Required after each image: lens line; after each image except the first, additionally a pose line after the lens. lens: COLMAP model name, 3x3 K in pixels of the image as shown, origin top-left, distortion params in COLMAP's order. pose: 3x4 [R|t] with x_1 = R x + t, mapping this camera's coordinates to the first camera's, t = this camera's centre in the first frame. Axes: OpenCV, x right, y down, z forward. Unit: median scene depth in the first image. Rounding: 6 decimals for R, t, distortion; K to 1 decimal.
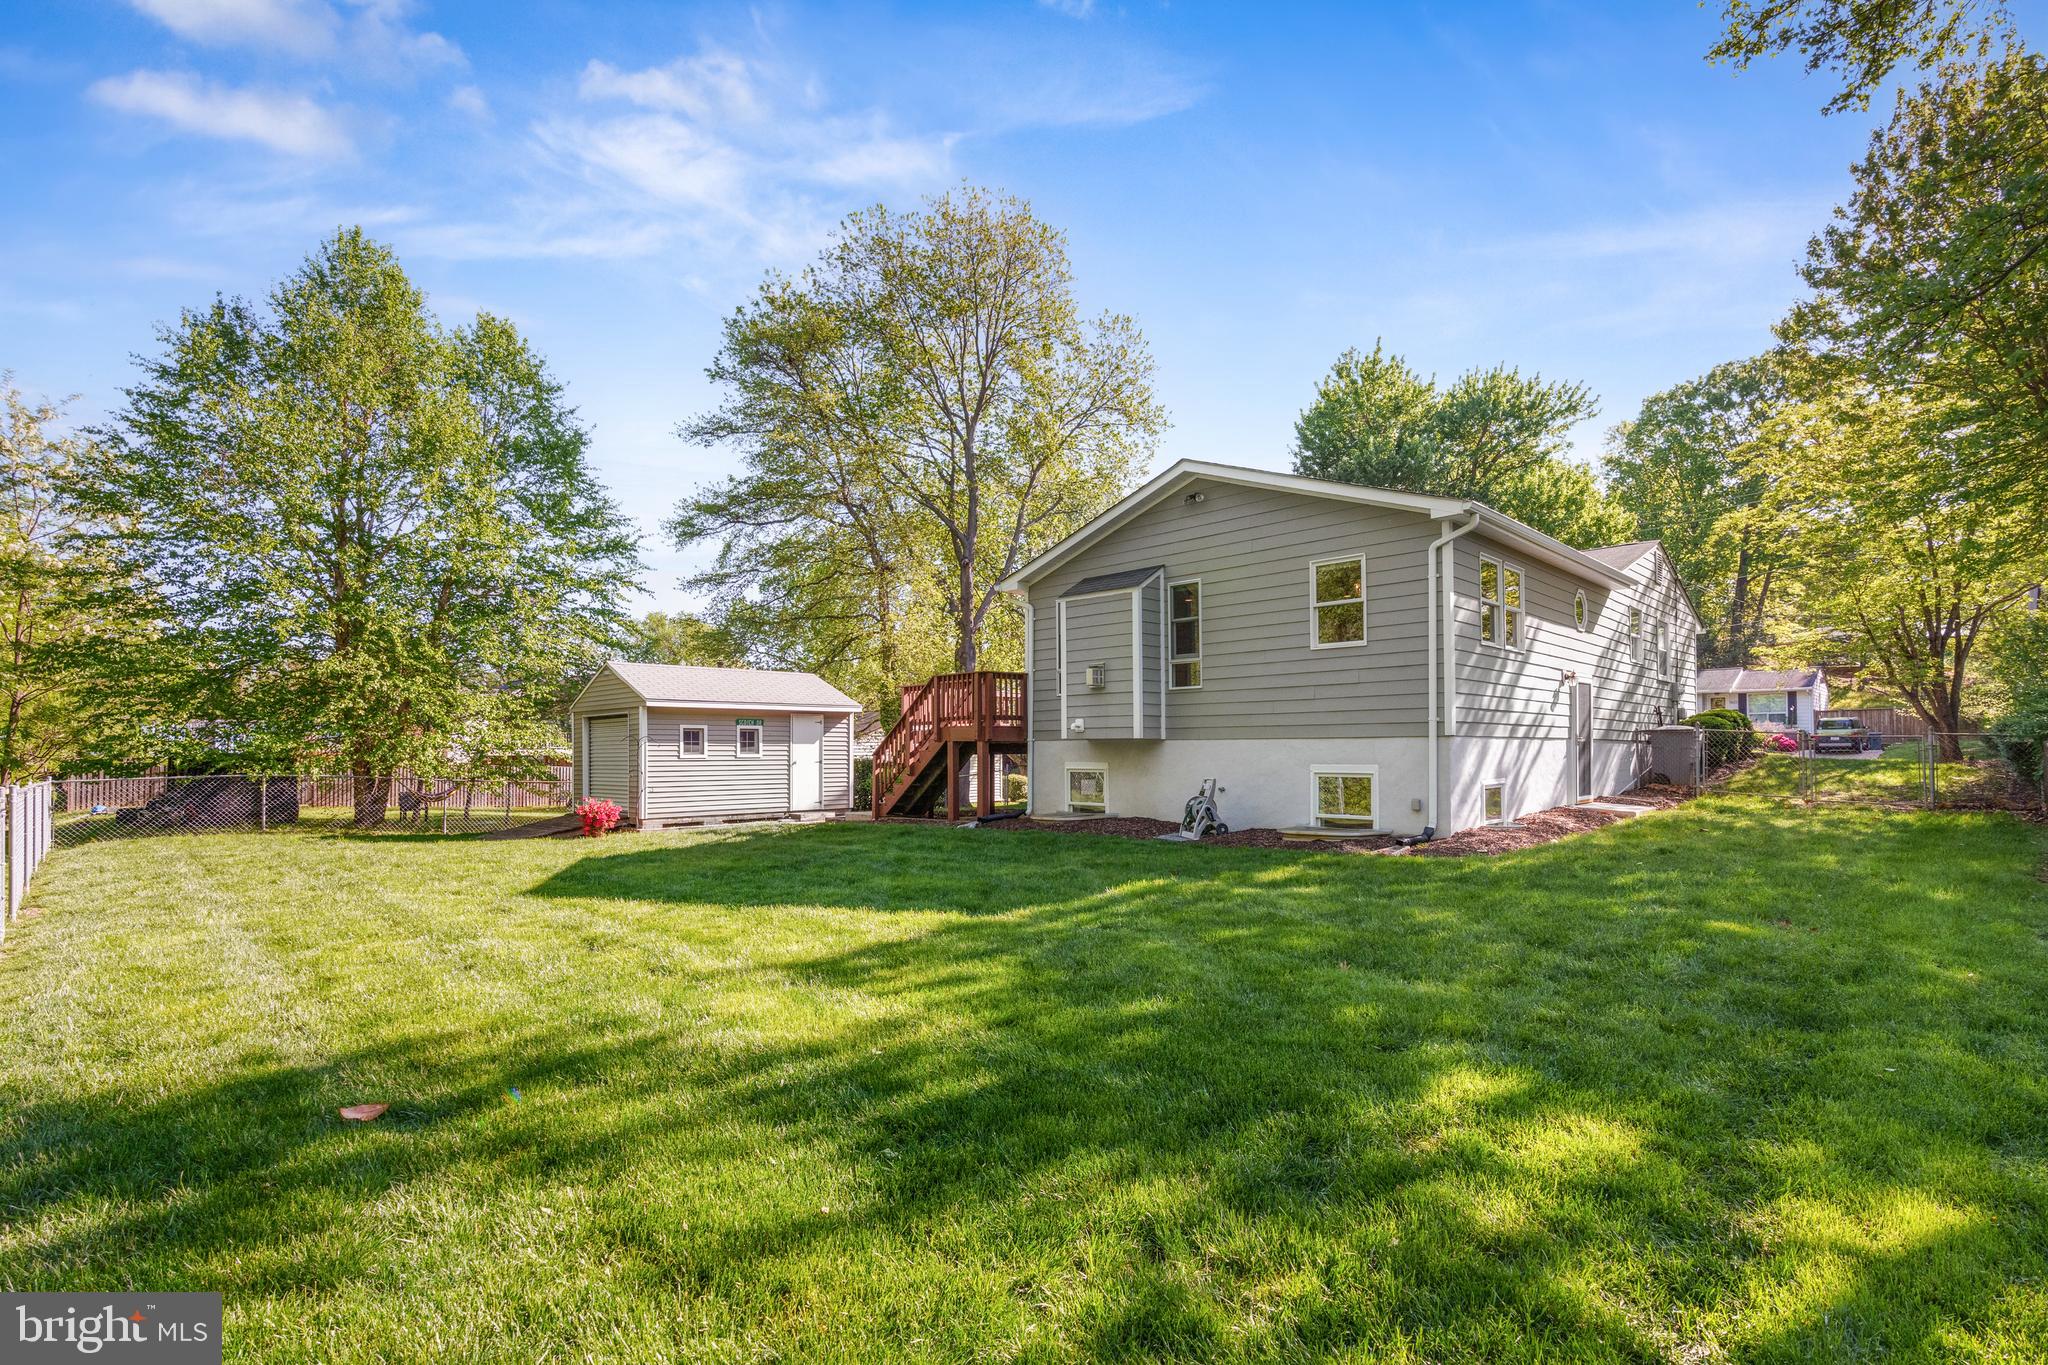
lens RADIAL K [[932.5, 0, 1031.2], [0, 932.5, 750.7], [0, 0, 1]] dist [-0.004841, 0.000033]
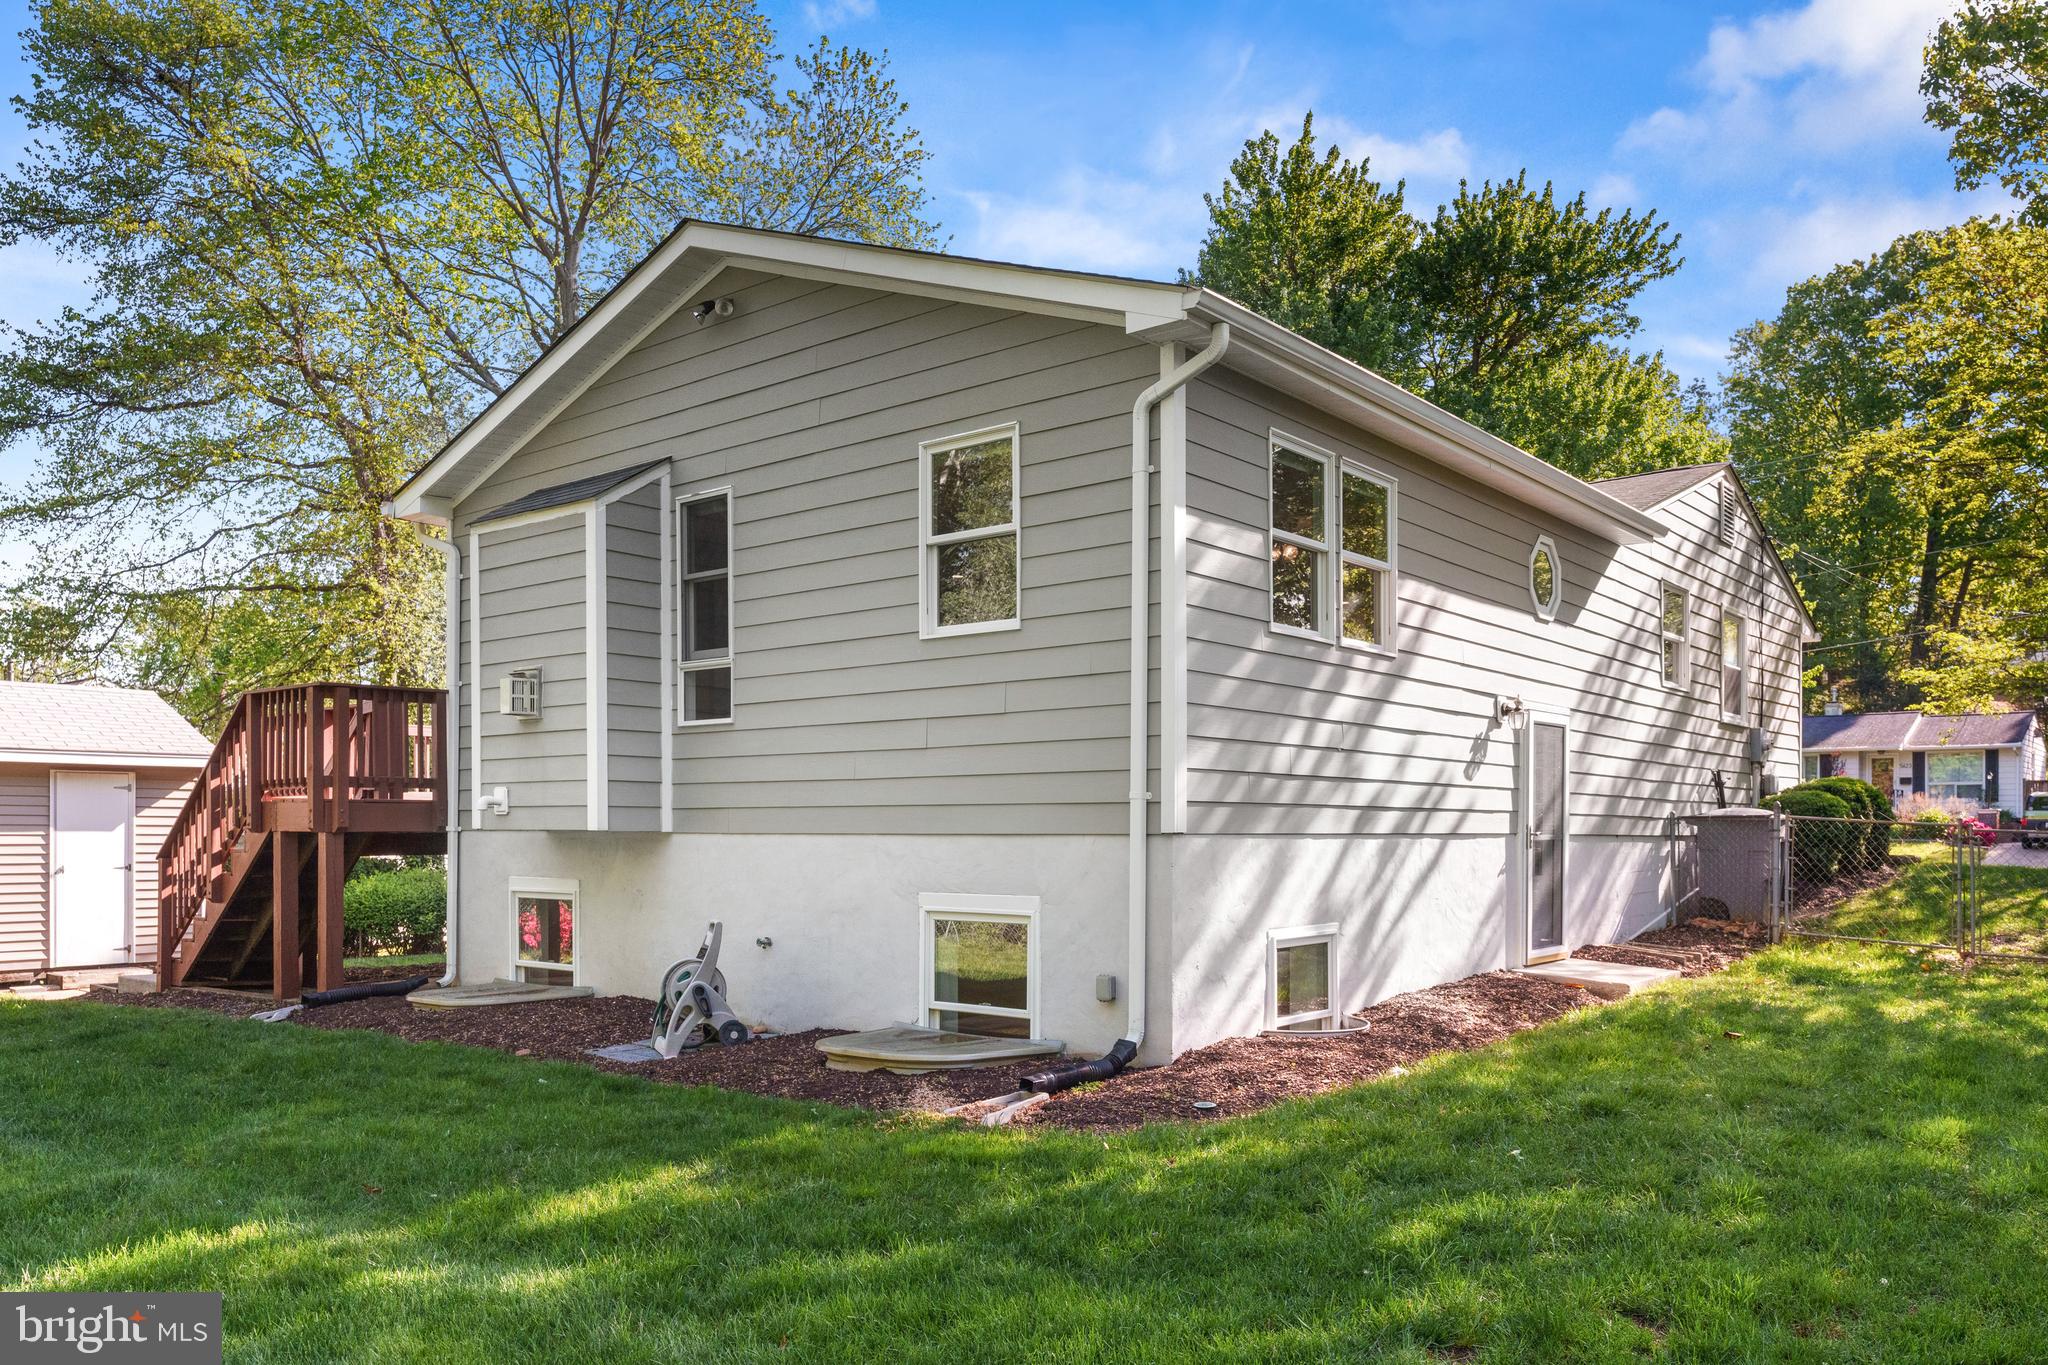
lens RADIAL K [[1496.8, 0, 1007.5], [0, 1496.8, 865.6], [0, 0, 1]] dist [0.000862, -0.001189]
pose [[0.995050, 0.003201, 0.099328, 0.199256], [-0.005303, 0.999767, 0.020907, -0.010266], [-0.099238, -0.021330, 0.994835, 0.199885]]
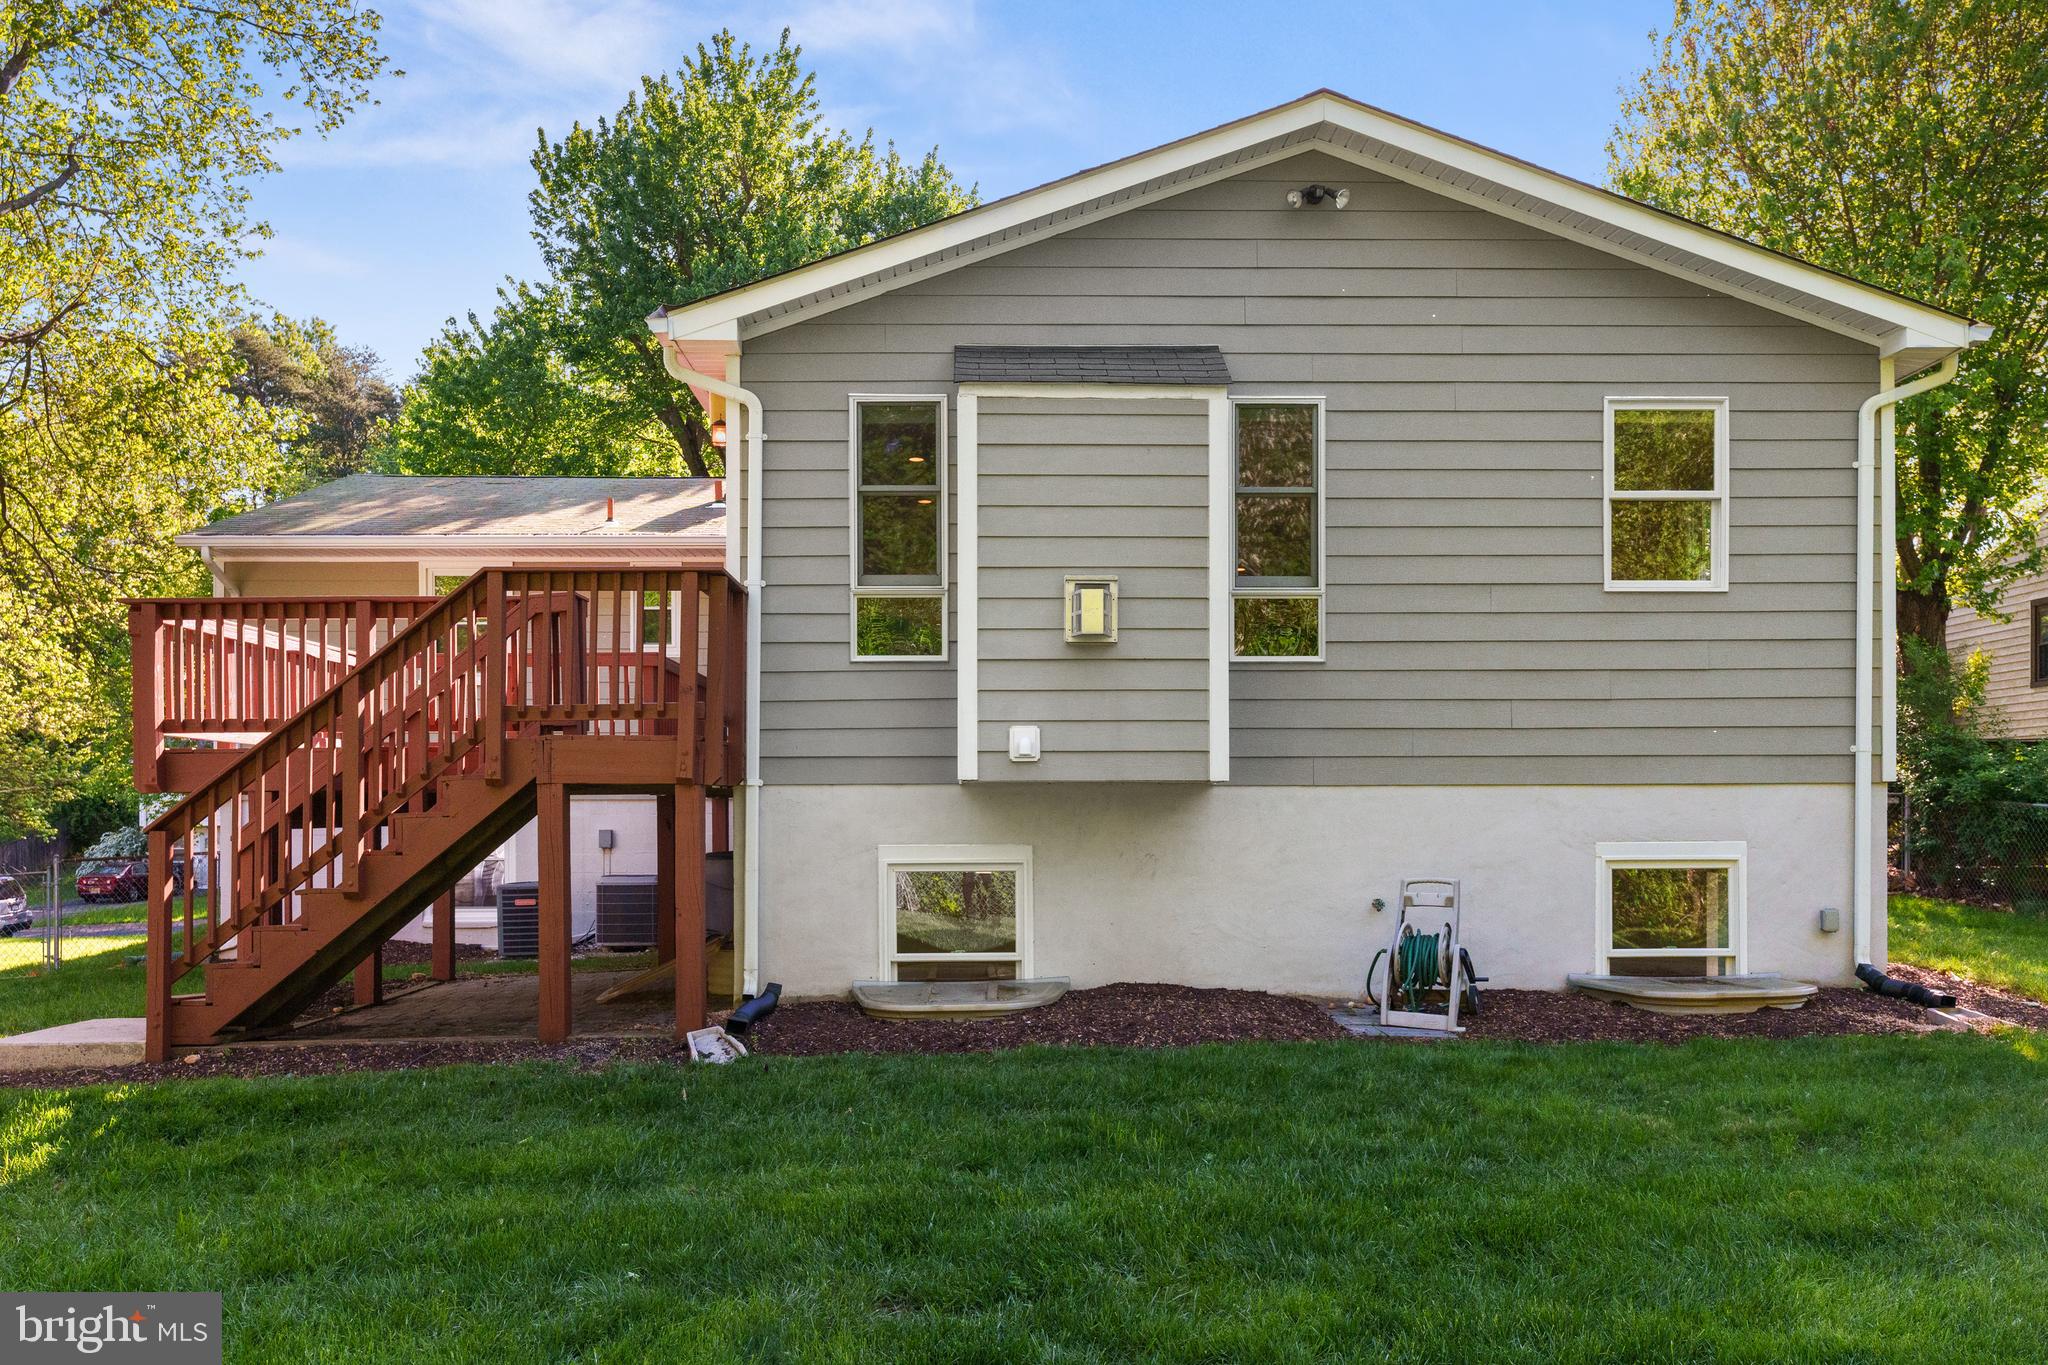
lens RADIAL K [[1496.8, 0, 959.9], [0, 1496.8, 809.7], [0, 0, 1]] dist [0.000862, -0.001189]
pose [[0.695617, -0.013264, 0.718291, -0.335779], [-0.003513, 0.999755, 0.021864, -0.011955], [-0.718405, -0.017733, 0.695399, 0.529819]]
